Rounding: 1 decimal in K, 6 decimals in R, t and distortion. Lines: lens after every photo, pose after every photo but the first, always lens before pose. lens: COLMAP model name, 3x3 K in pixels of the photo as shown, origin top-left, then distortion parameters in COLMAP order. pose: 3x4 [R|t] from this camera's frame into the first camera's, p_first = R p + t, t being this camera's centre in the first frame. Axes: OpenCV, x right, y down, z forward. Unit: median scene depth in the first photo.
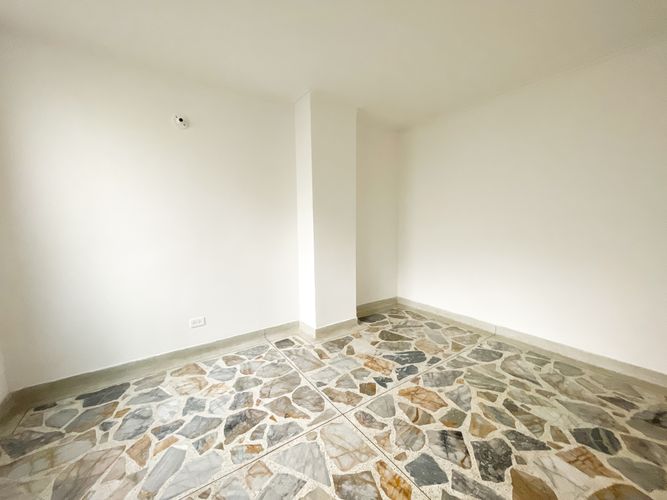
lens RADIAL K [[267.4, 0, 333.1], [0, 267.4, 250.0], [0, 0, 1]] dist [-0.001169, 0.000308]
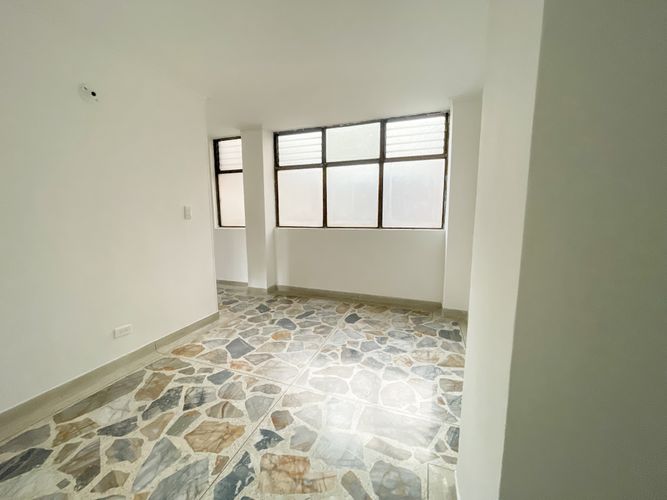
lens RADIAL K [[267.4, 0, 333.1], [0, 267.4, 249.6], [0, 0, 1]] dist [-0.001169, 0.000308]
pose [[-0.807987, 0.093796, -0.581687, 0.520759], [-0.045227, 0.974462, 0.219953, -0.221867], [0.587462, 0.204027, -0.783110, 1.953847]]
